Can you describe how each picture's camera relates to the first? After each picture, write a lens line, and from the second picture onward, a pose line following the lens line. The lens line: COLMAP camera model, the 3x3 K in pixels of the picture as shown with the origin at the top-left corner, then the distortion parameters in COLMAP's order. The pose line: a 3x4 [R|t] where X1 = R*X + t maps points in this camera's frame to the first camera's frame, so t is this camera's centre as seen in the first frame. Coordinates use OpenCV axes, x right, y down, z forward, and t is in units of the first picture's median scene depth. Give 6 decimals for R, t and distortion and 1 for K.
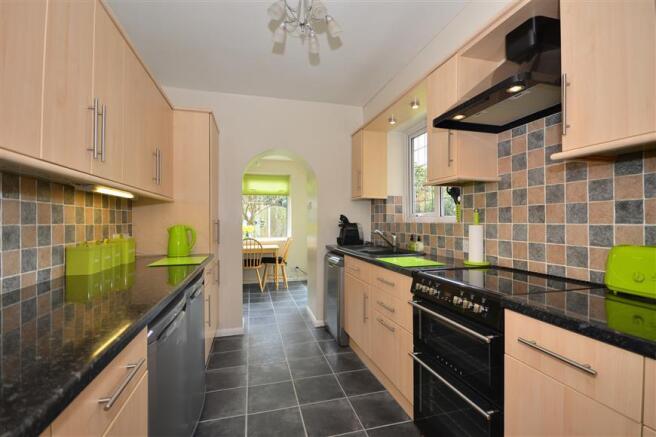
lens RADIAL K [[302.6, 0, 328.0], [0, 302.6, 218.5], [0, 0, 1]] dist [-0.004665, -0.001421]
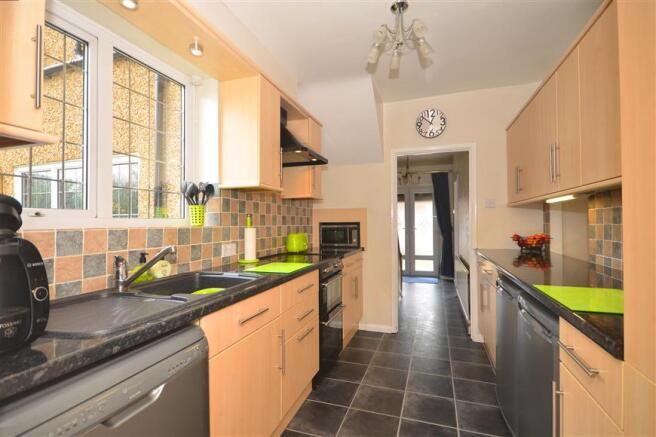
lens RADIAL K [[317.4, 0, 328.0], [0, 317.4, 218.5], [0, 0, 1]] dist [-0.000451, -0.000059]
pose [[-0.833833, 0.017427, 0.551742, -0.327840], [0.005743, 0.999721, -0.022898, 0.011420], [-0.551987, -0.015924, -0.833700, 1.400824]]
